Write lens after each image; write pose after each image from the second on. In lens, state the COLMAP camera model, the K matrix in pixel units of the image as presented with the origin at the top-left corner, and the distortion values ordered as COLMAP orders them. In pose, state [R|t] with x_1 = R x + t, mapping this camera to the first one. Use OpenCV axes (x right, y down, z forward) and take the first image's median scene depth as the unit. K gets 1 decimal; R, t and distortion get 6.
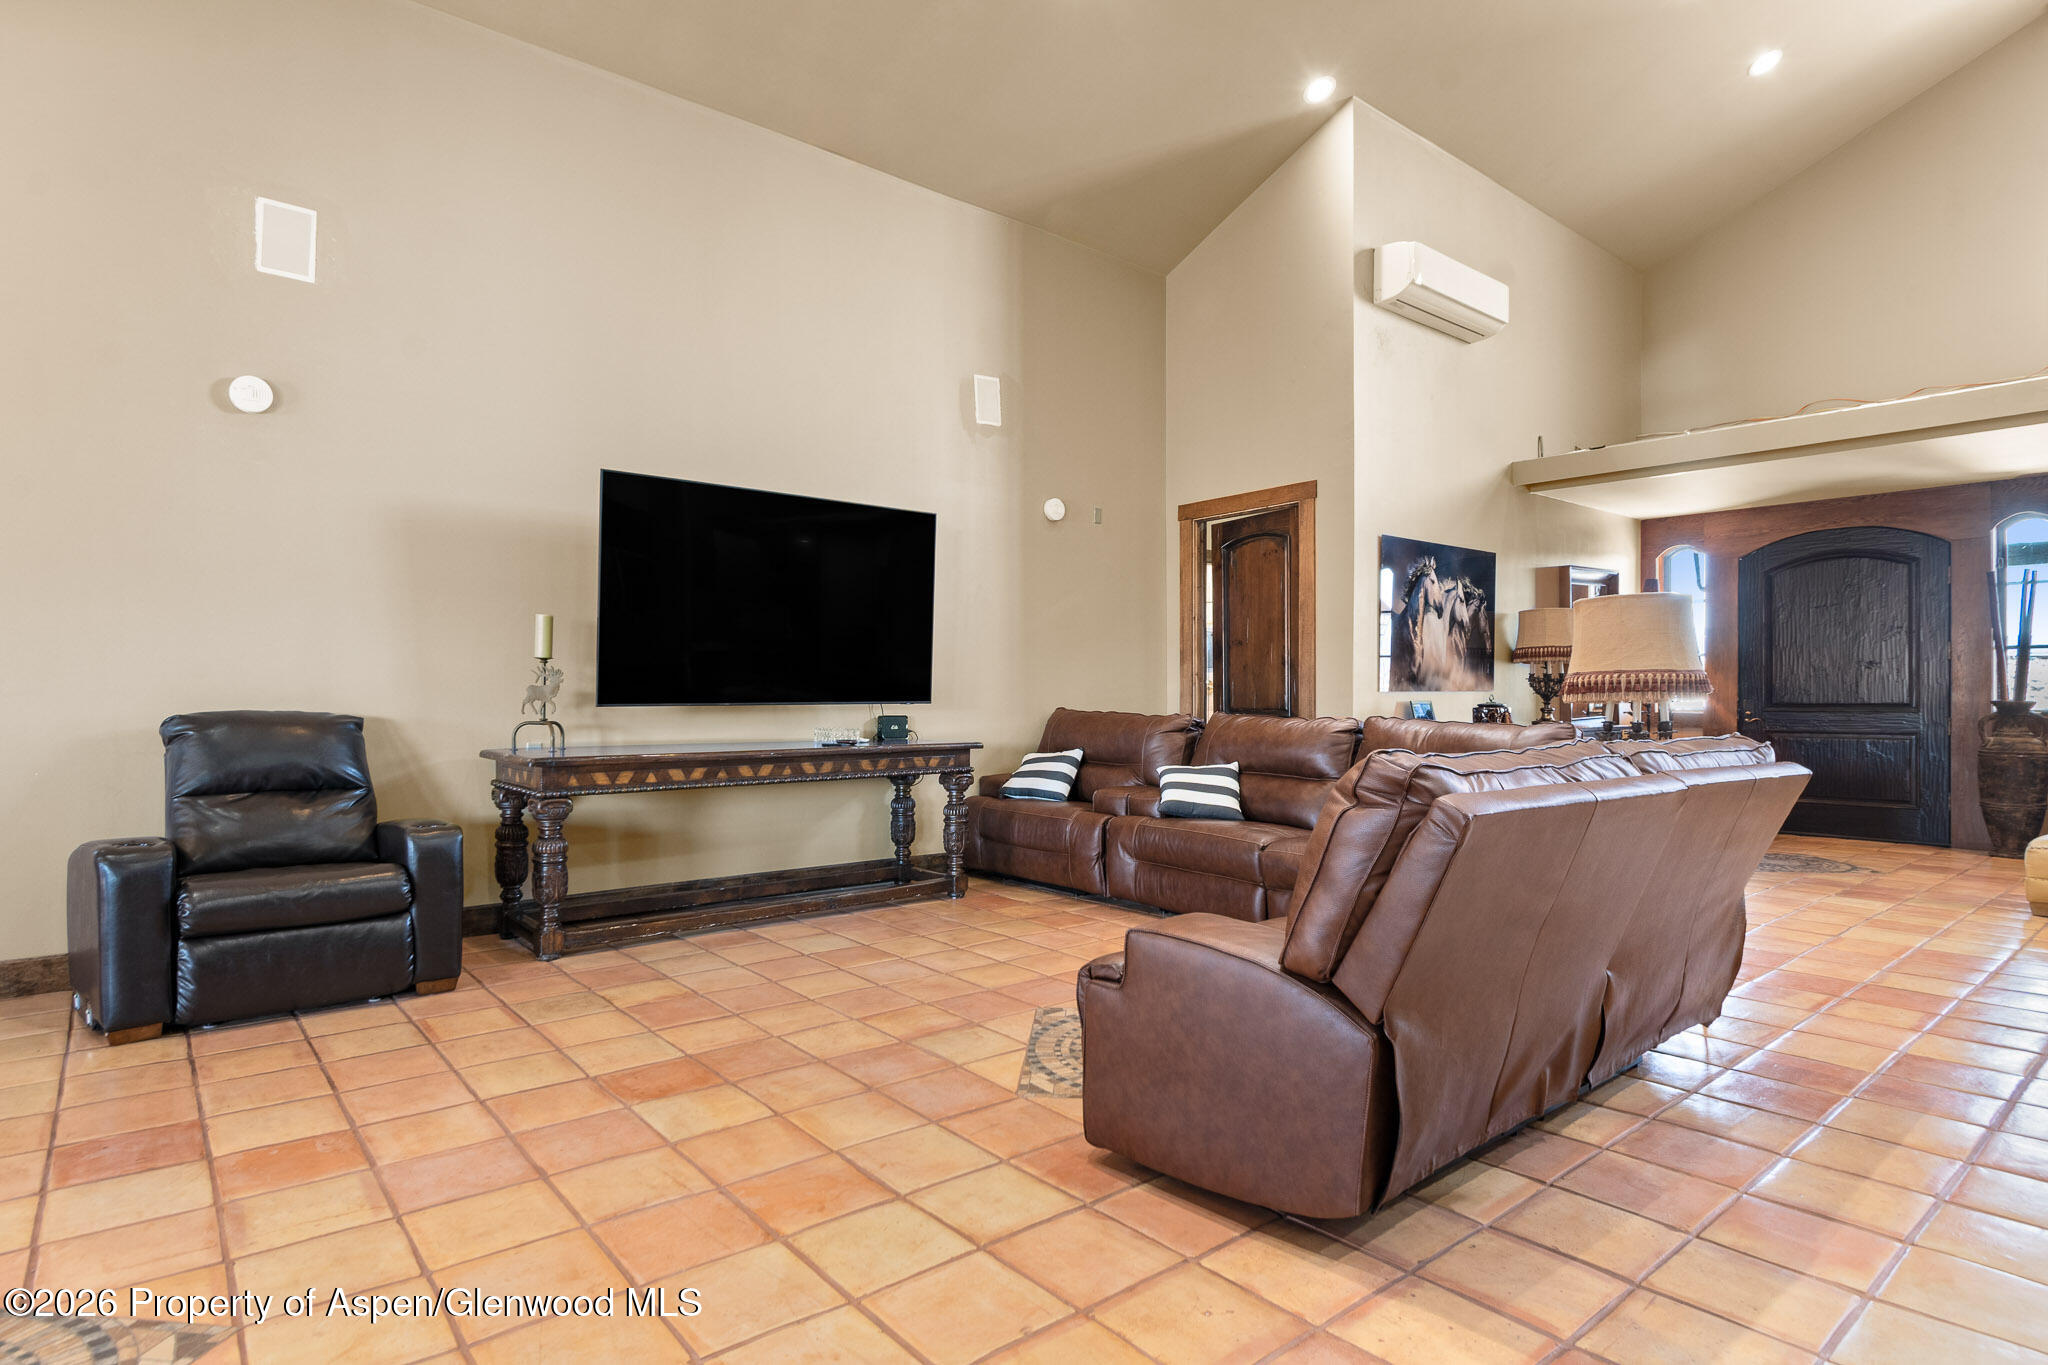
lens RADIAL K [[1093.7, 0, 1011.3], [0, 1093.7, 692.5], [0, 0, 1]] dist [-0.006771, -0.001651]
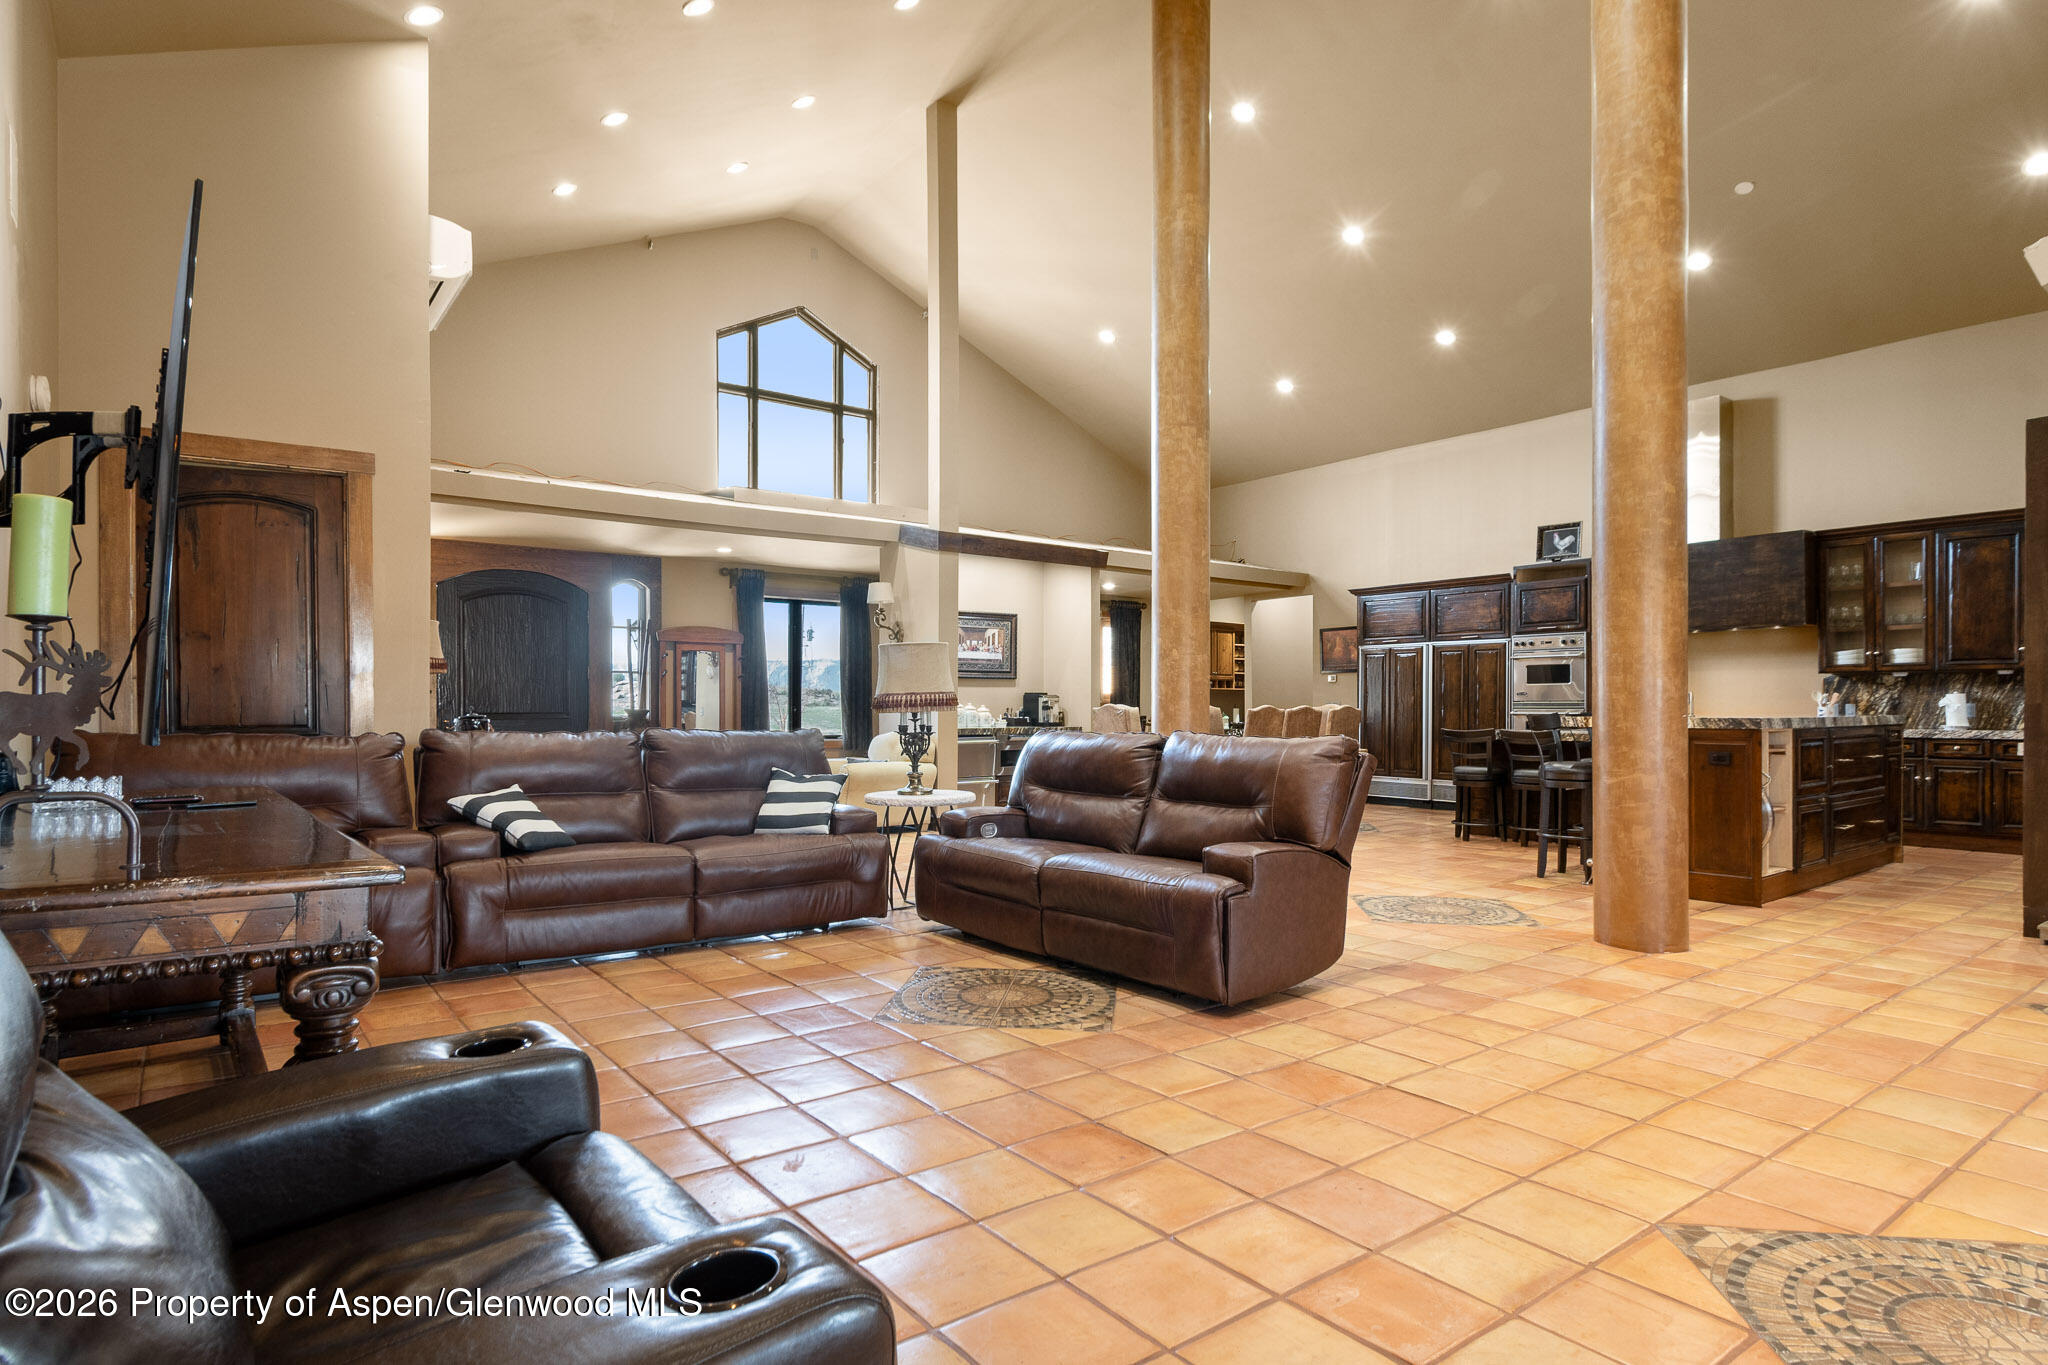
lens RADIAL K [[1093.7, 0, 1022.5], [0, 1093.7, 711.5], [0, 0, 1]] dist [-0.006771, -0.001651]
pose [[0.028944, -0.006630, 0.999559, -1.489582], [-0.004218, 0.999968, 0.006755, -0.007217], [-0.999572, -0.004411, 0.028915, 1.275058]]
